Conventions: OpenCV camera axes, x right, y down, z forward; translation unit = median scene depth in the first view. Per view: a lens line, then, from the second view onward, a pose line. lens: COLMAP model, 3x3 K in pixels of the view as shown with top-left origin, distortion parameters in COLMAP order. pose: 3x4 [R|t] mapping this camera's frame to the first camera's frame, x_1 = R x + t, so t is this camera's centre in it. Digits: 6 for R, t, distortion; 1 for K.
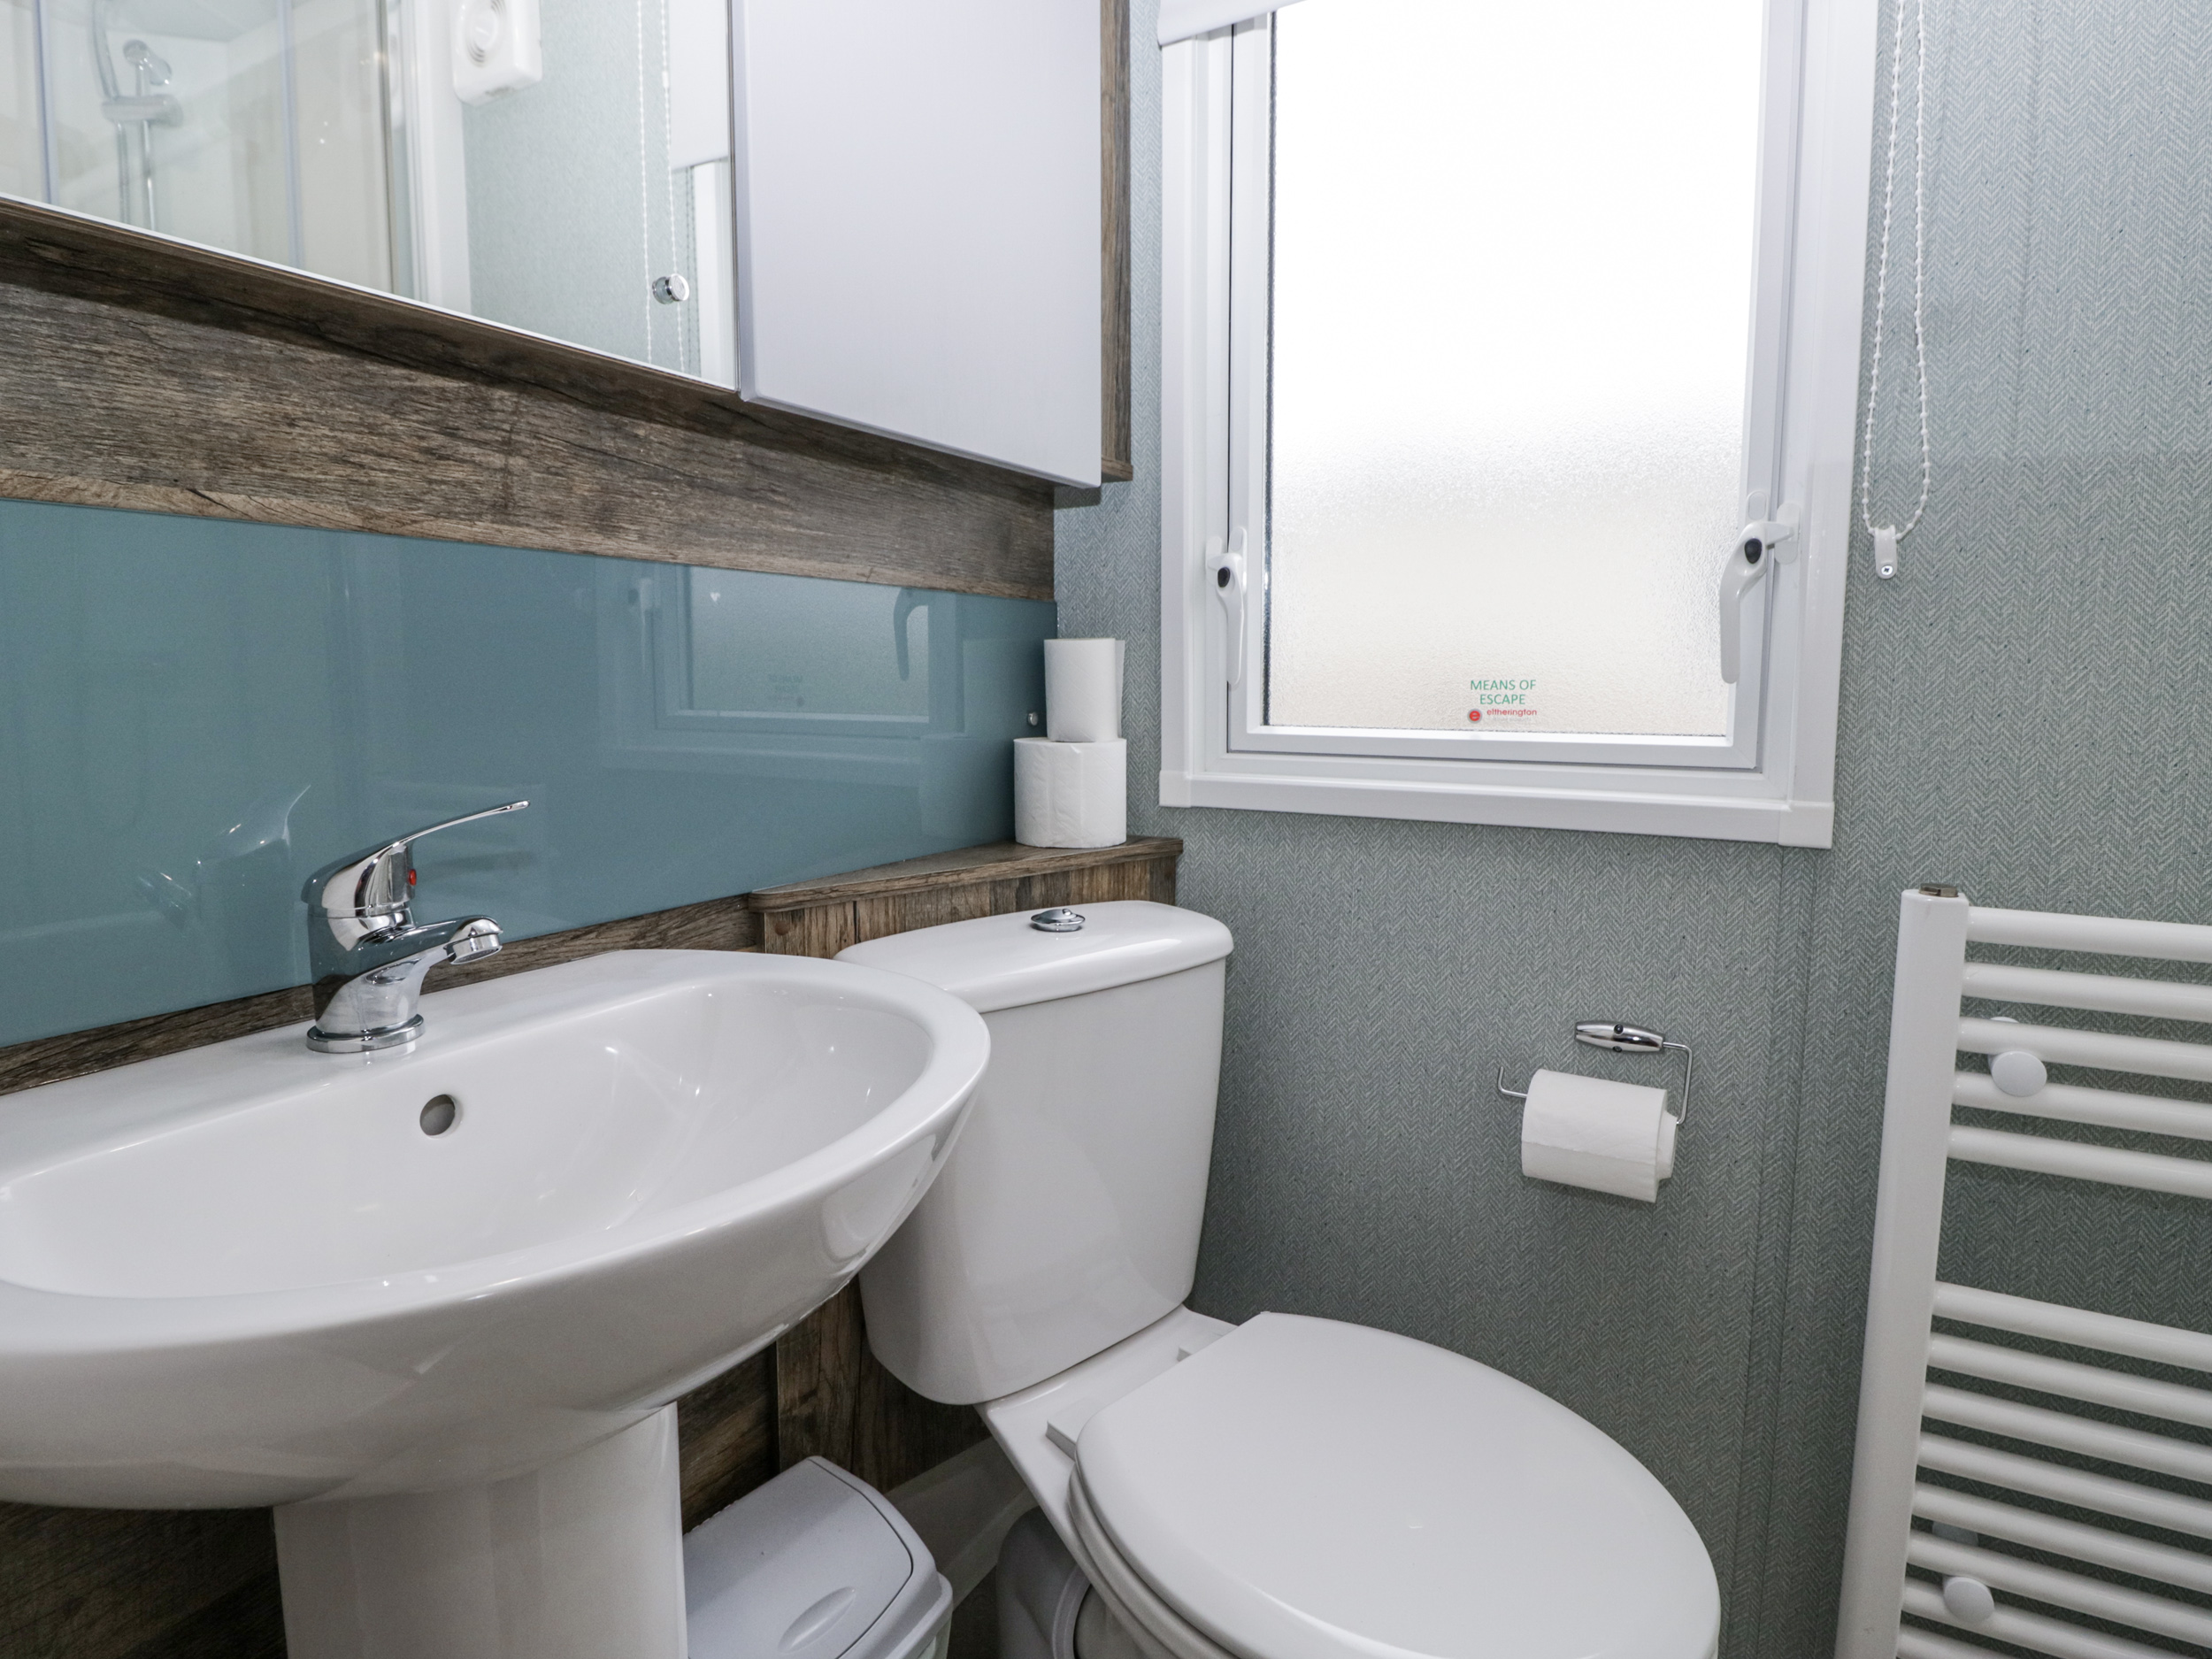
lens RADIAL K [[1184.5, 0, 1142.7], [0, 1184.5, 811.7], [0, 0, 1]] dist [-0.000792, -0.013957]
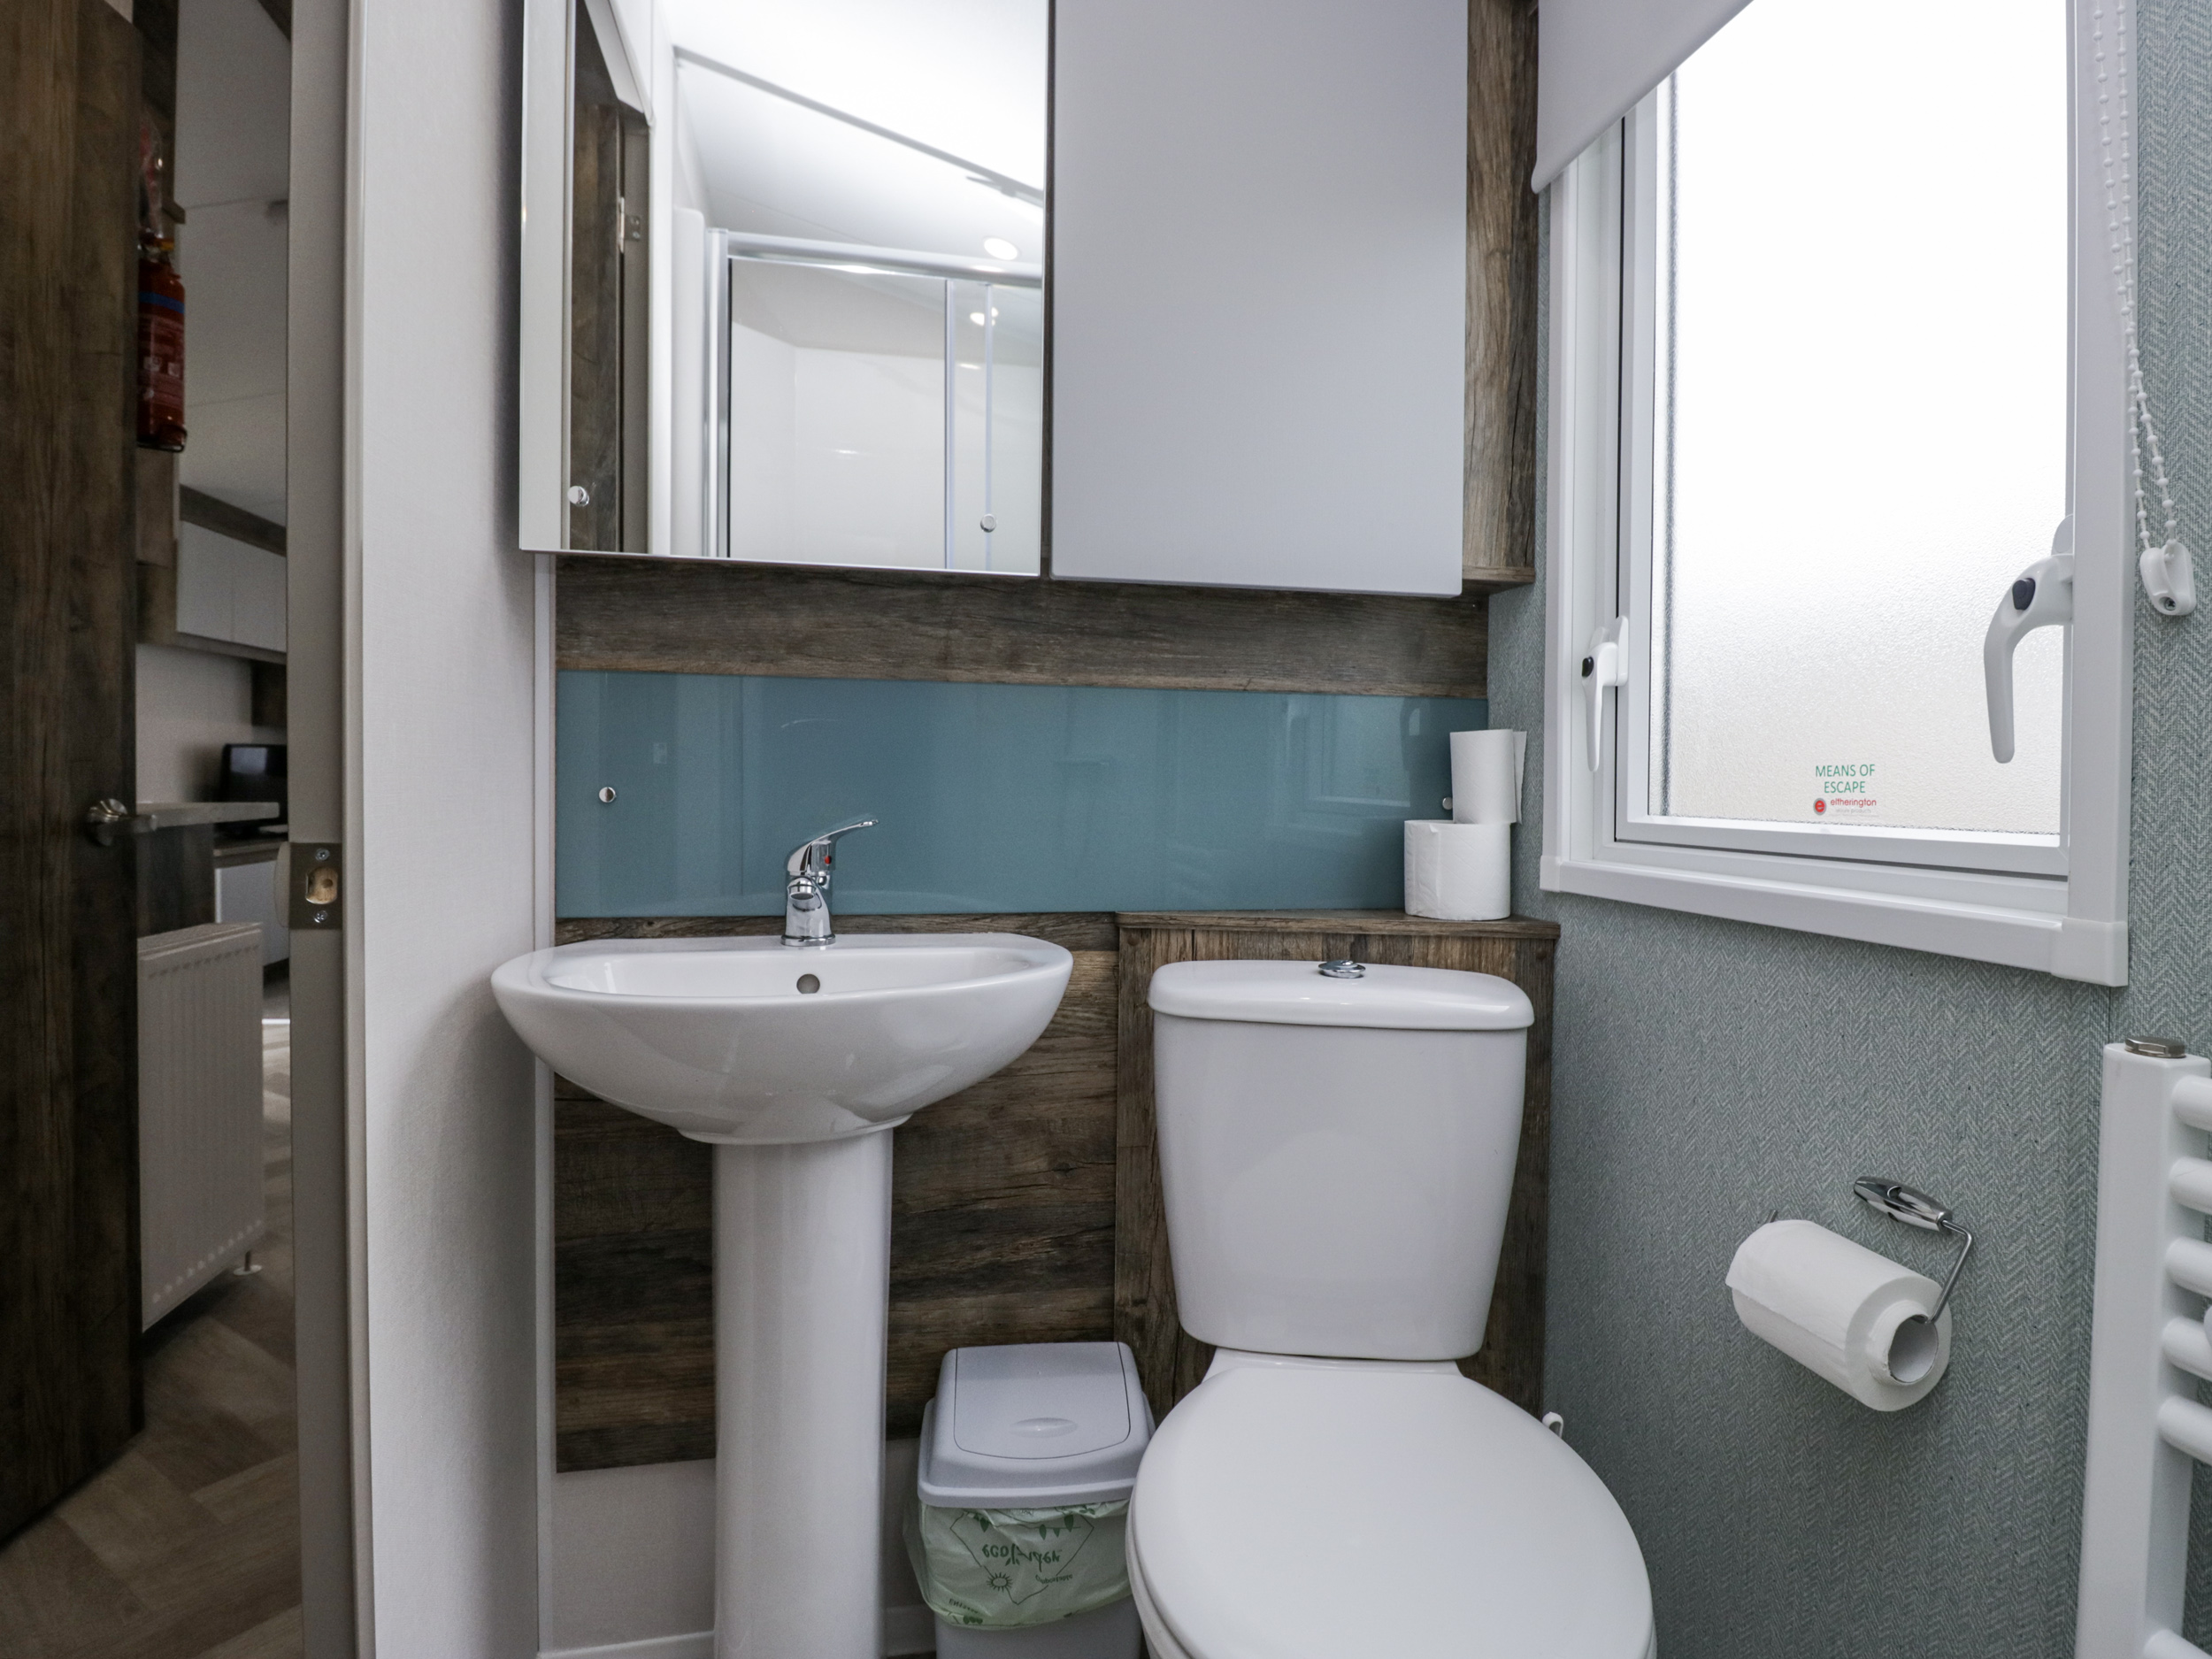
lens RADIAL K [[1184.5, 0, 1142.7], [0, 1184.5, 811.7], [0, 0, 1]] dist [-0.000792, -0.013957]
pose [[0.668813, 0.025608, -0.742989, 0.641884], [-0.095904, 0.994028, -0.052069, 0.017224], [0.737218, 0.106080, 0.667275, 0.058860]]
